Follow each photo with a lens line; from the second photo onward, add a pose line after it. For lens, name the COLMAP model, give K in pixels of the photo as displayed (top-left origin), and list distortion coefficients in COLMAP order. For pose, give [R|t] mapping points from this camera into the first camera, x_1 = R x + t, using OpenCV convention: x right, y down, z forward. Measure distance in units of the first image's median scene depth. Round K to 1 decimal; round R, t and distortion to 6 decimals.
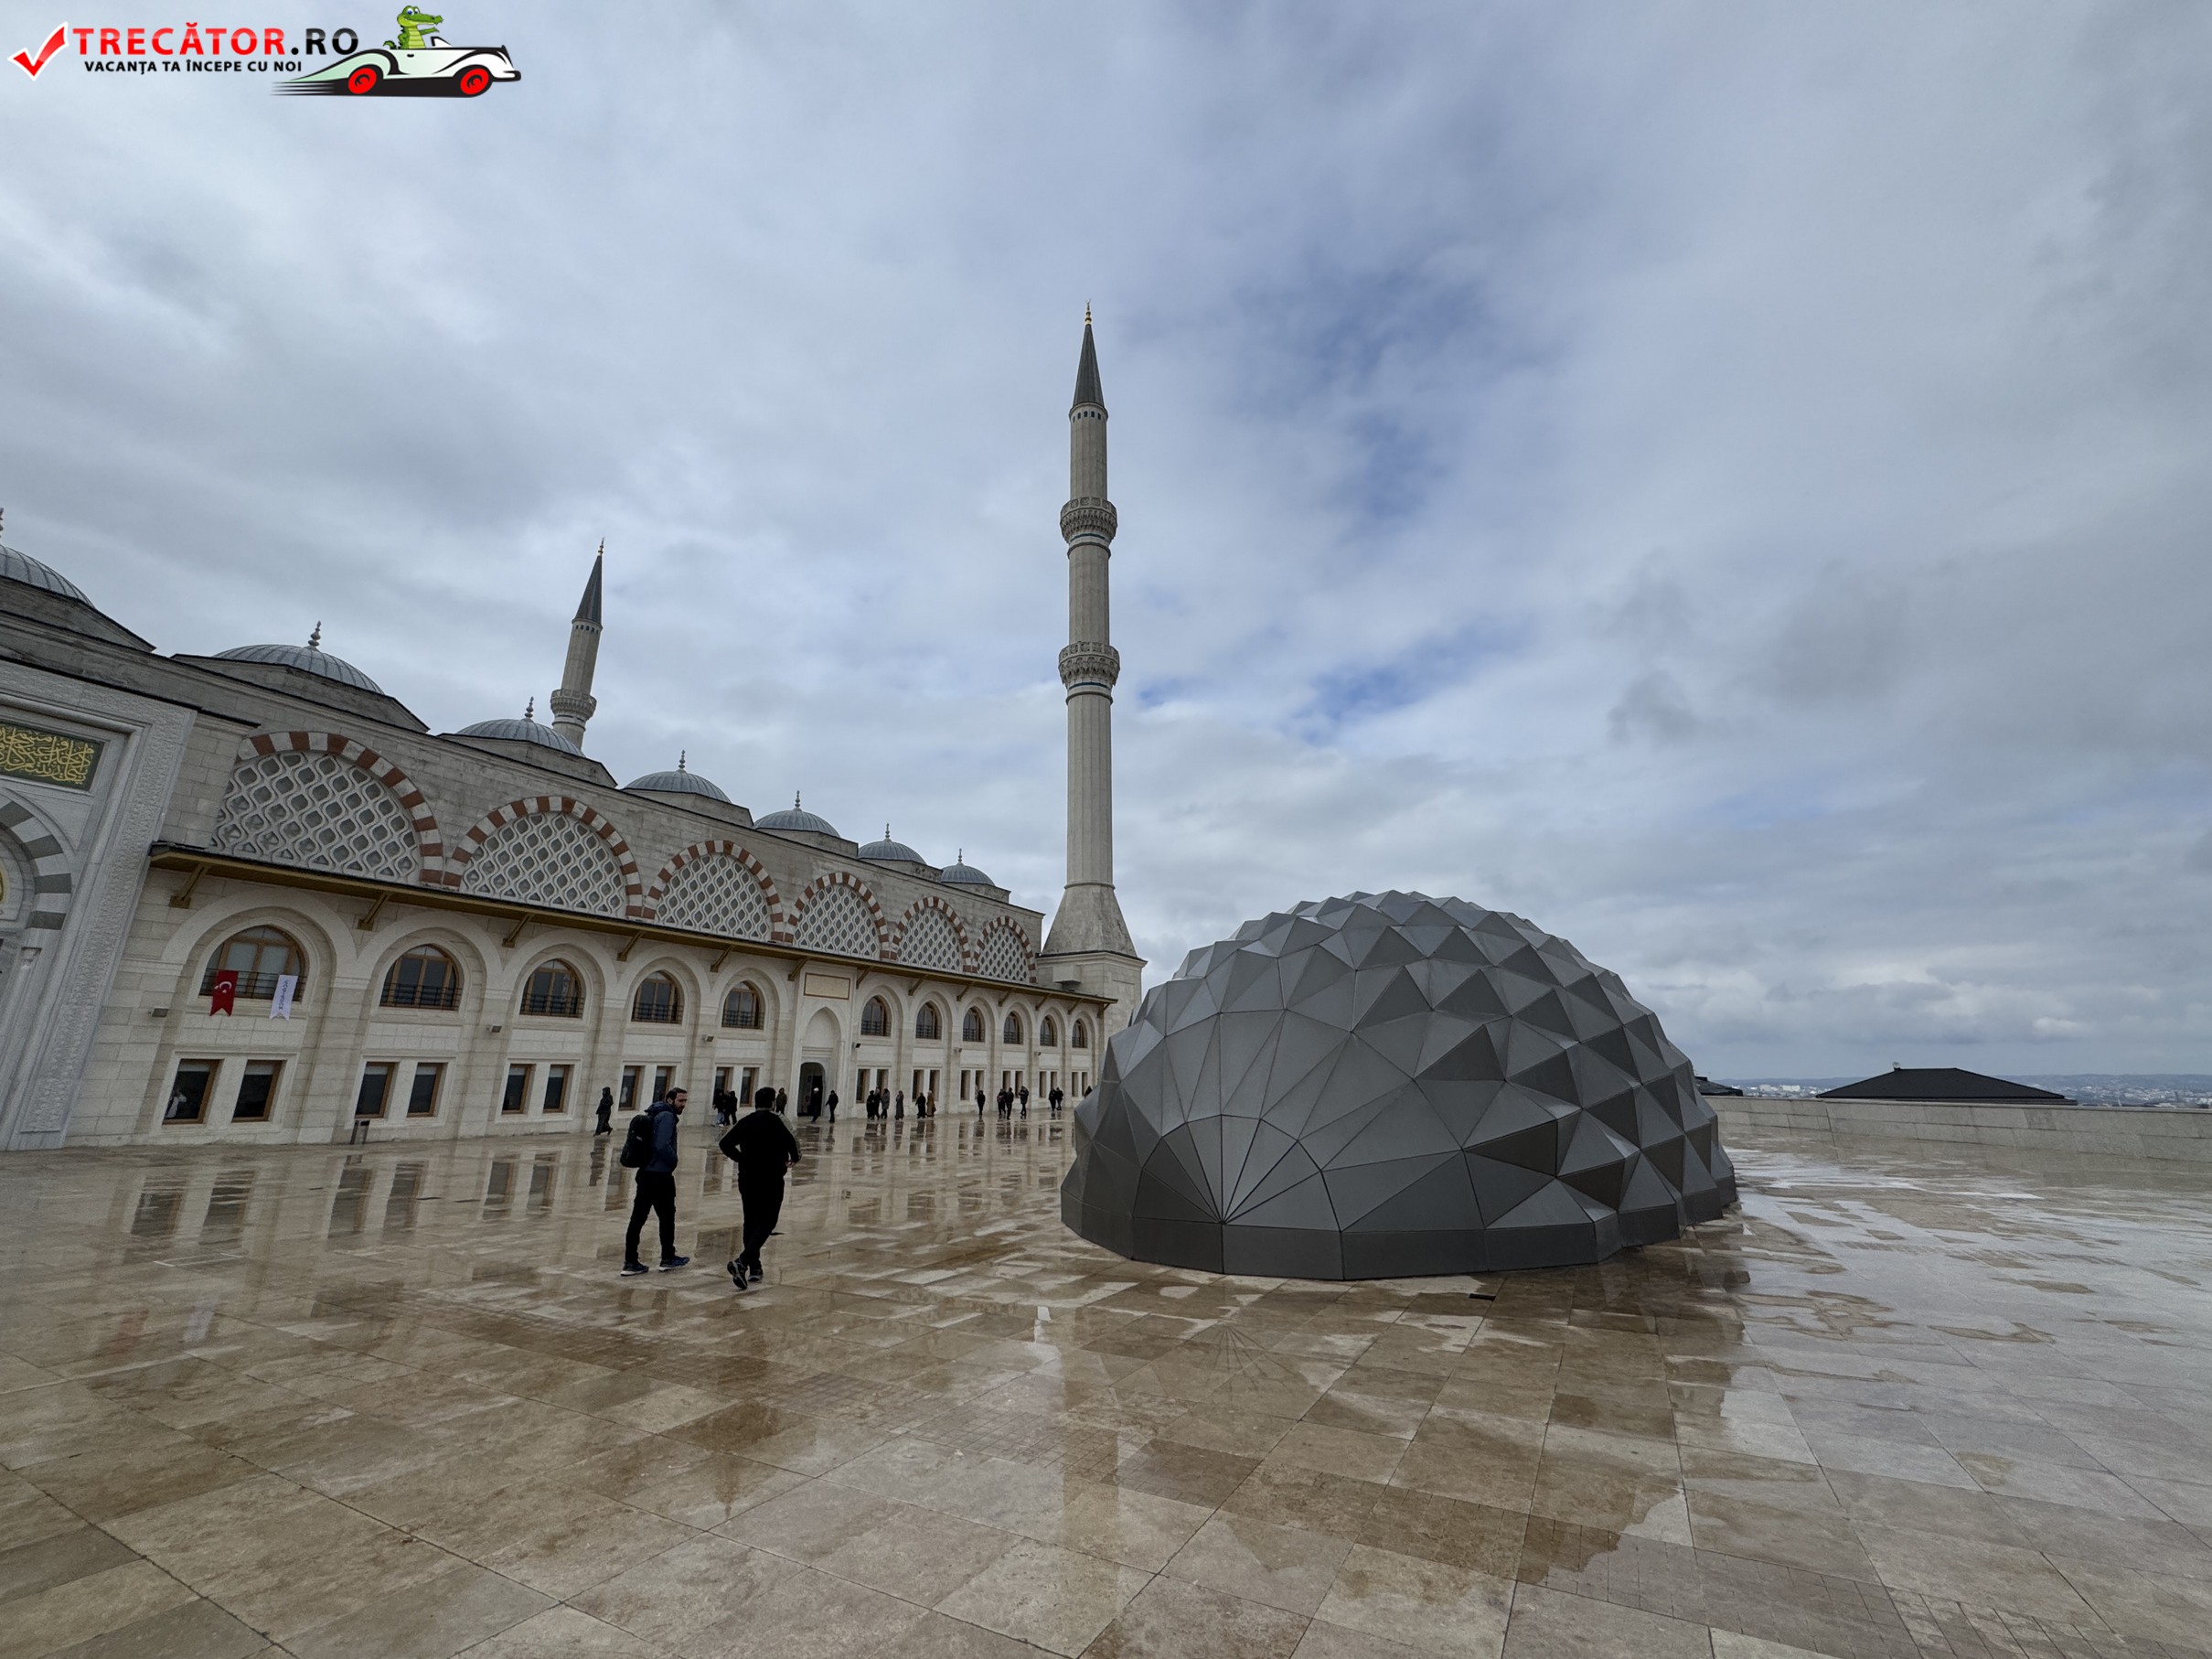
lens RADIAL K [[872.9, 0, 1099.3], [0, 872.9, 824.4], [0, 0, 1]] dist [-0.000897, 0.000308]
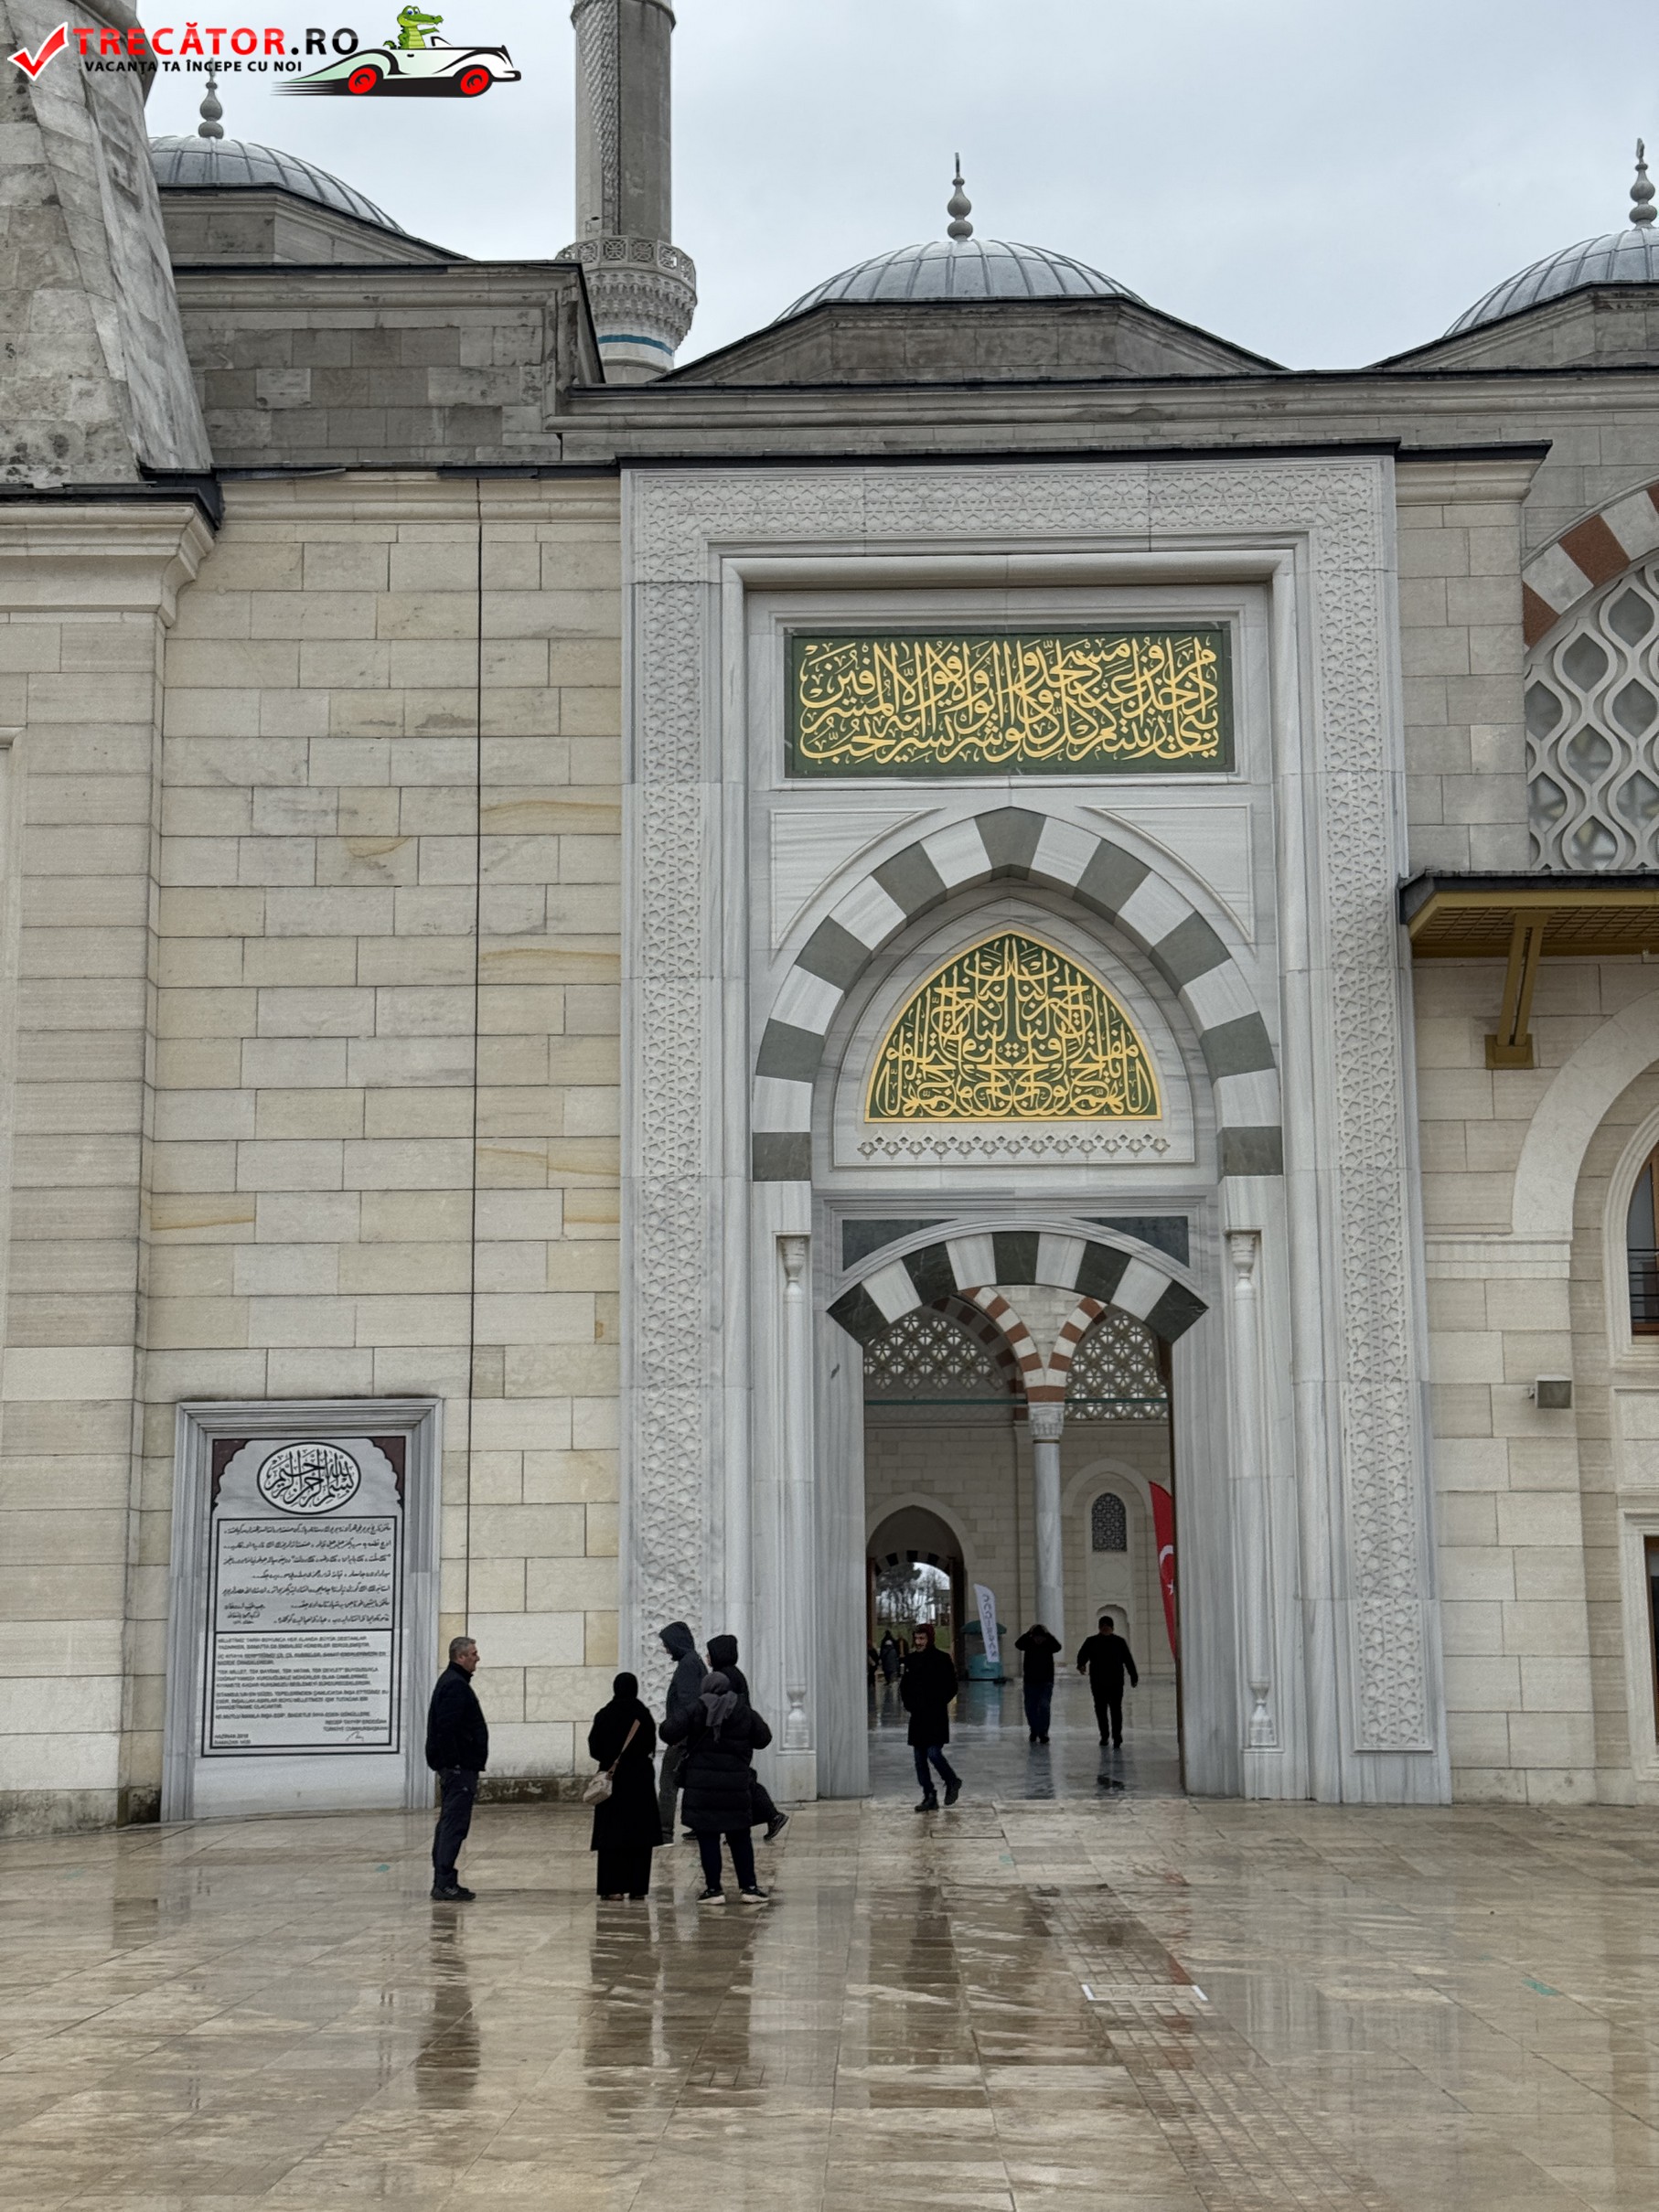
lens RADIAL K [[3075.0, 0, 829.5], [0, 3075.0, 1106.0], [0, 0, 1]] dist [0.127560, 0.005509]
pose [[0.472916, -0.147461, -0.868681, -0.145327], [0.255270, 0.966544, -0.025103, 0.052670], [0.843320, -0.209877, 0.494736, 0.169633]]
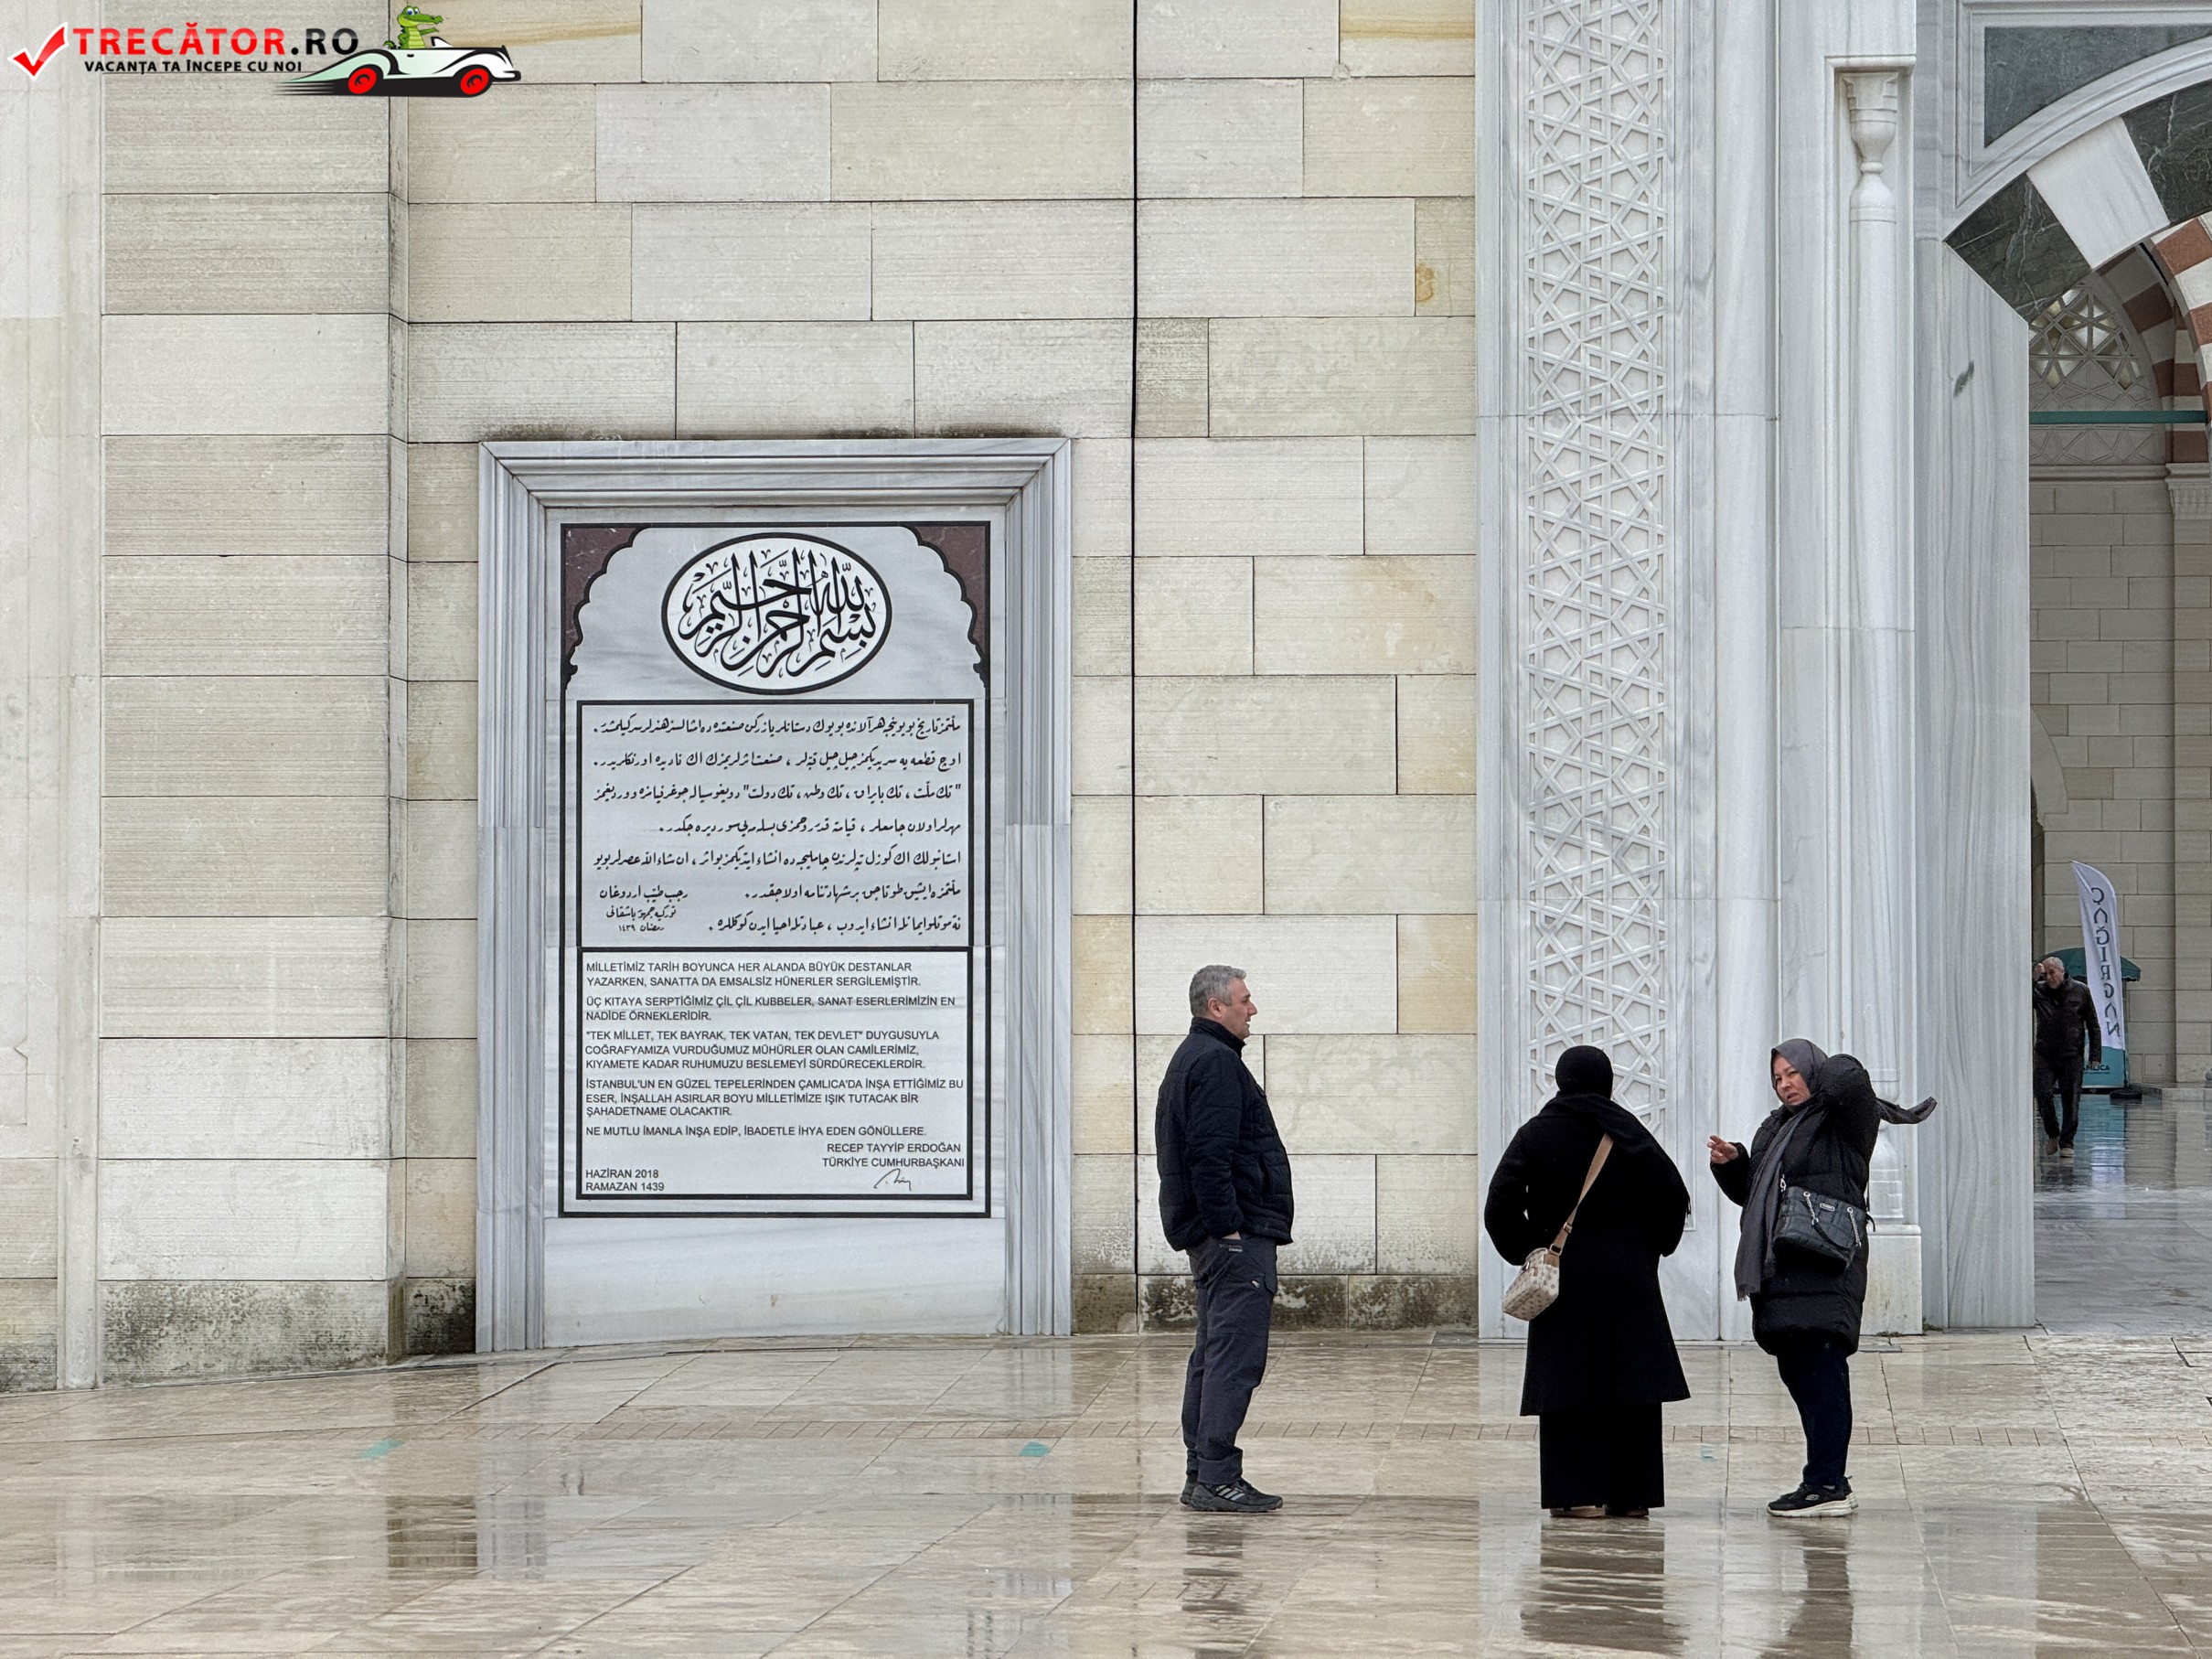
lens RADIAL K [[7749.8, 0, 1106.0], [0, 7749.8, 829.5], [0, 0, 1]] dist [0.251639, 1.089613]
pose [[0.412725, -0.012518, -0.910770, -0.088561], [0.255620, 0.961315, 0.102624, 0.033393], [0.874252, -0.275166, 0.399959, 0.101057]]
